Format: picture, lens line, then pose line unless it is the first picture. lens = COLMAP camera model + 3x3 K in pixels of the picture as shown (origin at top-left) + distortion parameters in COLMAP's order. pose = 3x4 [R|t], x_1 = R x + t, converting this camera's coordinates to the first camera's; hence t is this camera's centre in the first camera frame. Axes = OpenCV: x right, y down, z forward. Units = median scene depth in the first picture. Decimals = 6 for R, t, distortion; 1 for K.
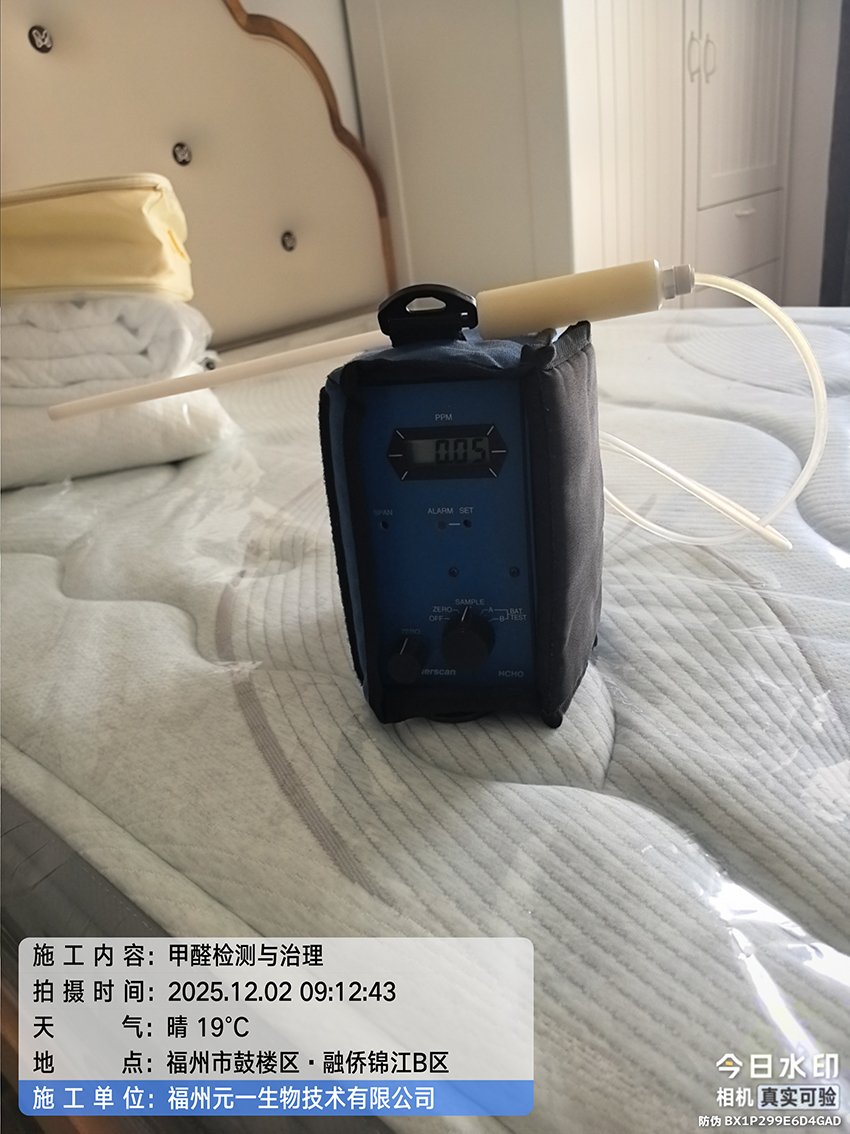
lens RADIAL K [[812.8, 0, 432.5], [0, 812.8, 570.0], [0, 0, 1]] dist [0.038198, -0.001857]
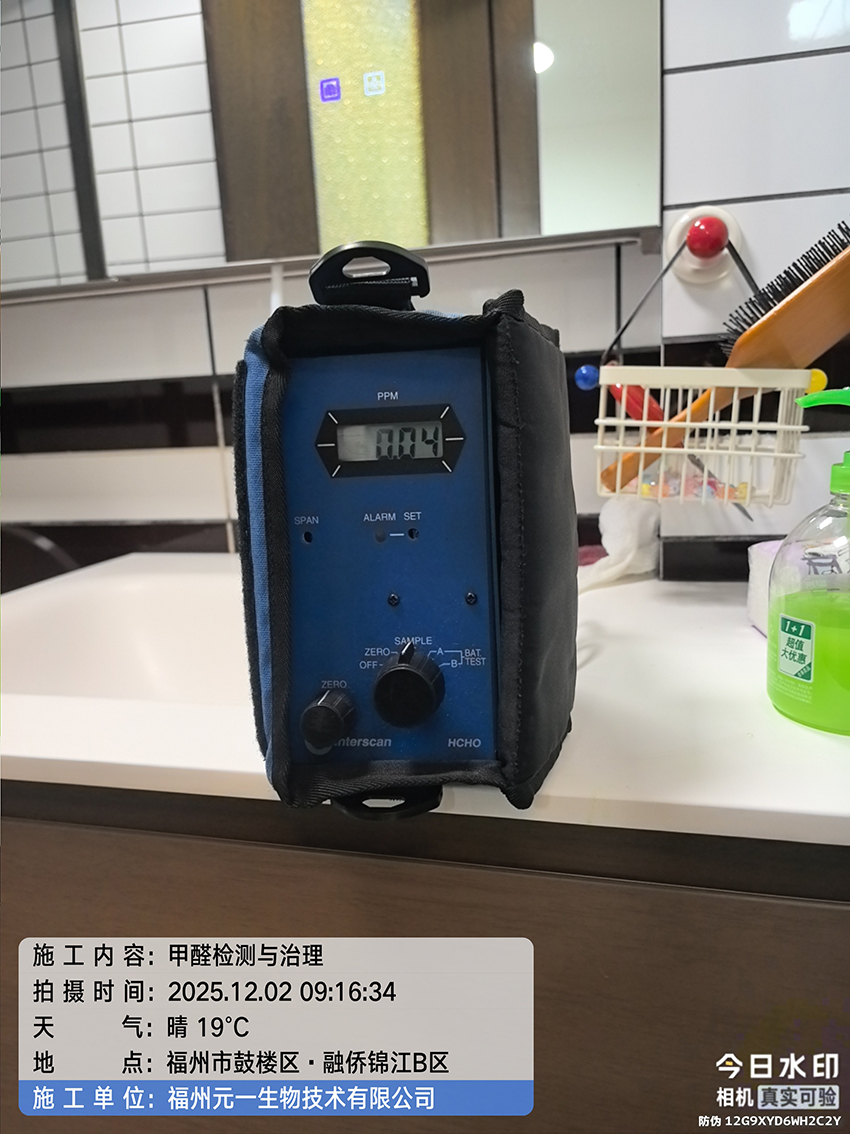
lens RADIAL K [[812.8, 0, 432.5], [0, 812.8, 570.0], [0, 0, 1]] dist [0.038198, -0.001857]
pose [[0.996877, 0.040352, 0.067889, 0.009535], [-0.019695, 0.959479, -0.281091, 0.202750], [-0.076481, 0.278876, 0.957277, 0.252505]]
